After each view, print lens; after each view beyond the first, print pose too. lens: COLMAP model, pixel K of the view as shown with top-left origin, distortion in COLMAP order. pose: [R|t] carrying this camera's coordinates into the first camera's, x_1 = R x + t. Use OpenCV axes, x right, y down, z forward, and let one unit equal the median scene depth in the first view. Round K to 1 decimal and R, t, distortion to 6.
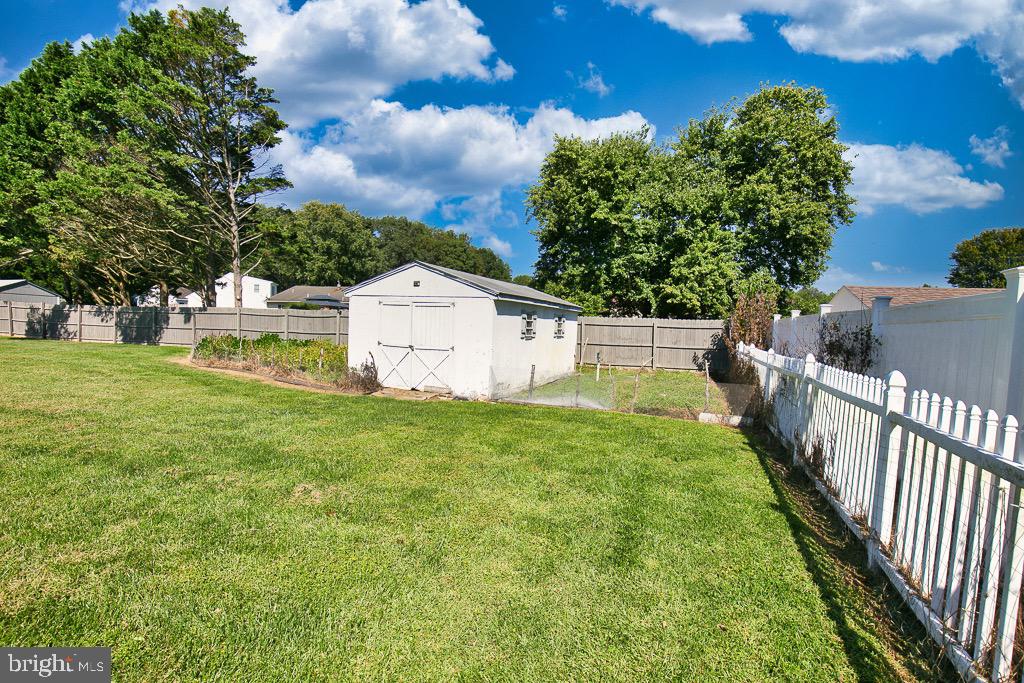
lens RADIAL K [[474.3, 0, 514.0], [0, 474.3, 347.4], [0, 0, 1]] dist [-0.030658, 0.005293]
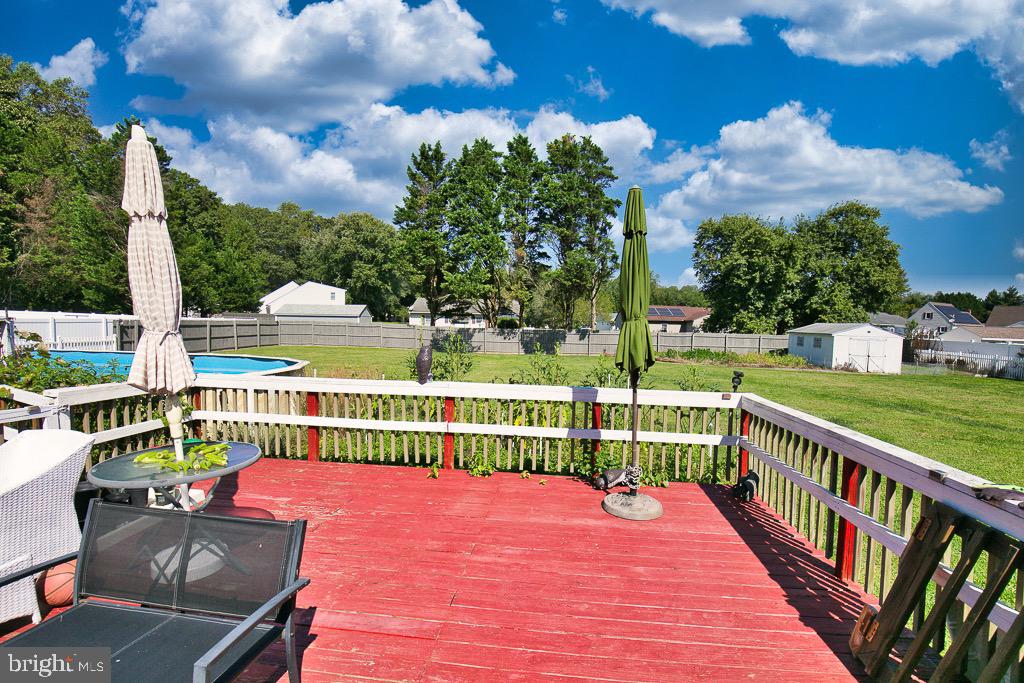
lens RADIAL K [[474.3, 0, 514.0], [0, 474.3, 347.4], [0, 0, 1]] dist [-0.030658, 0.005293]
pose [[0.967743, -0.021835, 0.250990, -1.152951], [0.018036, 0.999685, 0.017425, -0.052152], [-0.251291, -0.012337, 0.967833, -0.420616]]
